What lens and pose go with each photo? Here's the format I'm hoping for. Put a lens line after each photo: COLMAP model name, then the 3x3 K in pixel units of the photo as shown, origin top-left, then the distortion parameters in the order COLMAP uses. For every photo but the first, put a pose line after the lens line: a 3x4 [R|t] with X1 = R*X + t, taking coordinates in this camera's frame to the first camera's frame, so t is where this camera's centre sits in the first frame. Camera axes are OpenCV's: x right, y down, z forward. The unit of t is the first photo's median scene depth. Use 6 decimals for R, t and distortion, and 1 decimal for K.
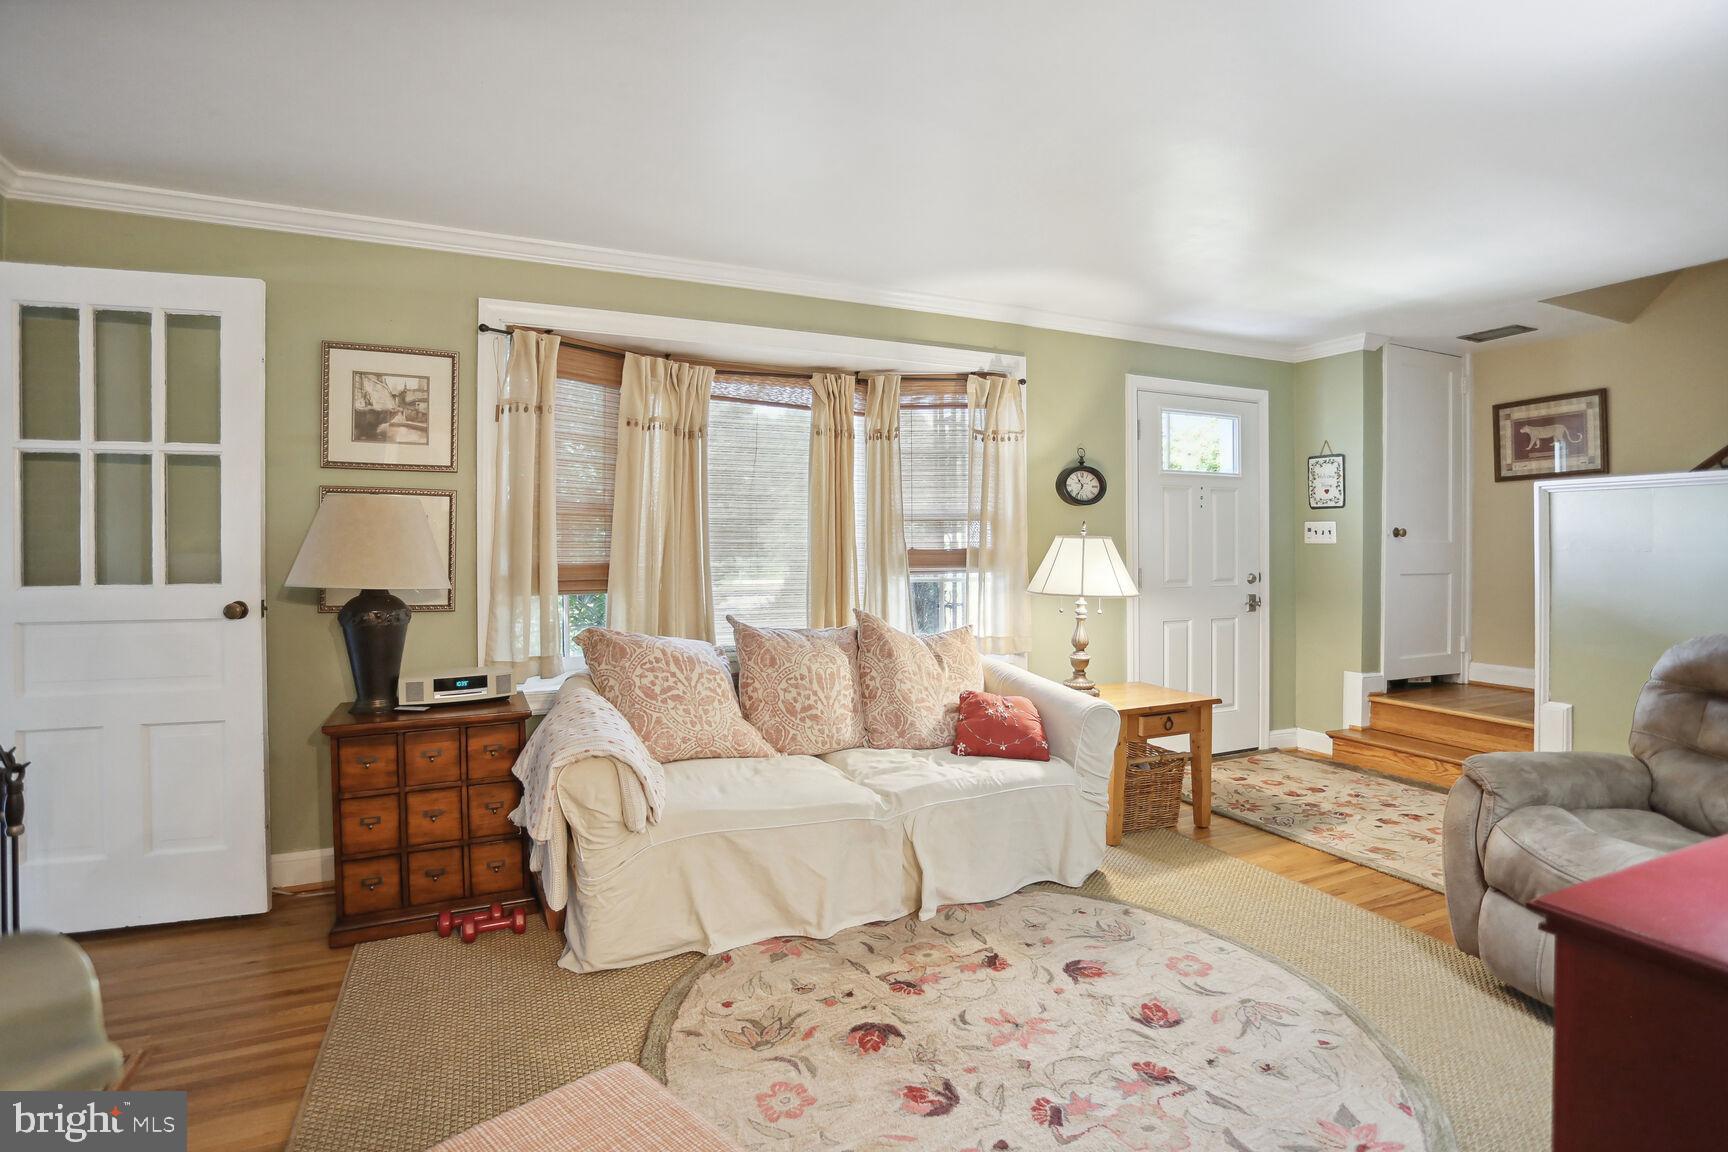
lens RADIAL K [[820.1, 0, 869.6], [0, 820.1, 553.9], [0, 0, 1]] dist [-0.058310, 0.017480]
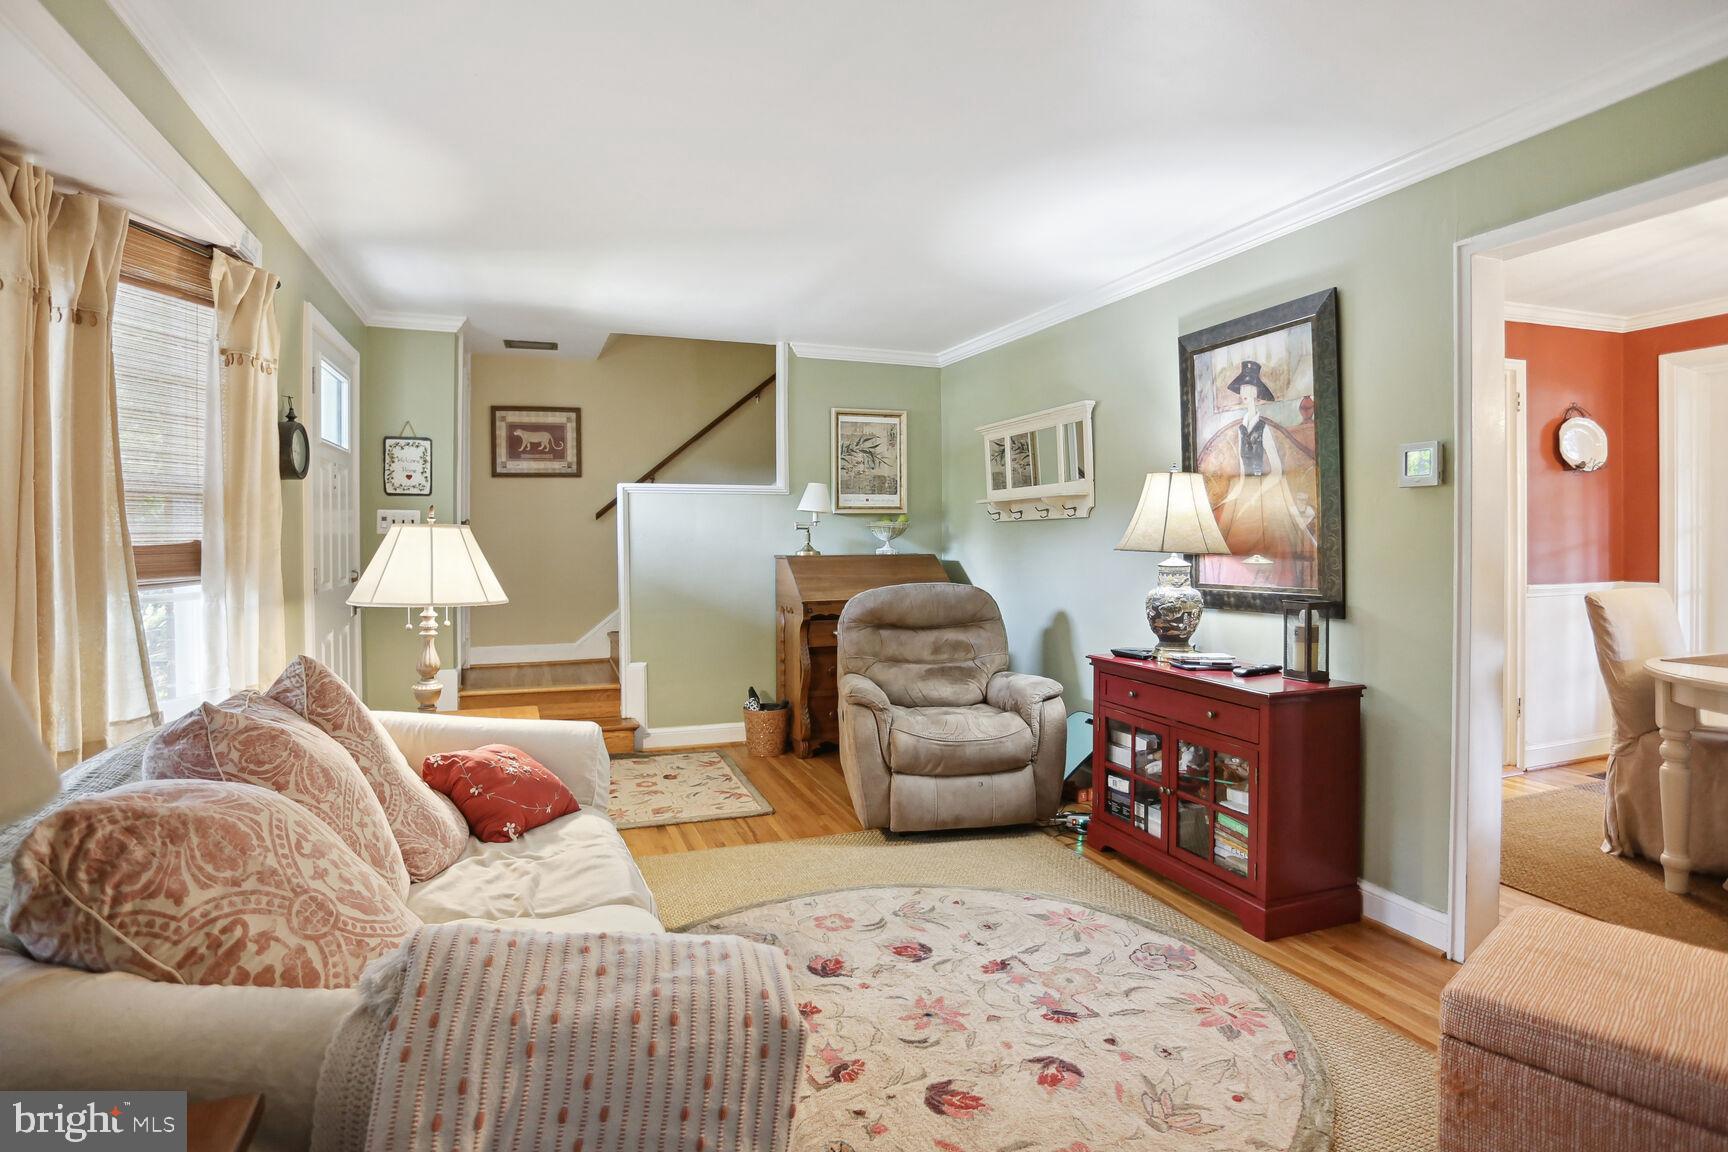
lens RADIAL K [[898.0, 0, 861.7], [0, 898.0, 534.4], [0, 0, 1]] dist [-0.025430, 0.001857]
pose [[0.104239, 0.000449, 0.994552, -0.700982], [0.009909, 0.999950, -0.001490, -0.011413], [-0.994503, 0.010011, 0.104229, 0.716991]]
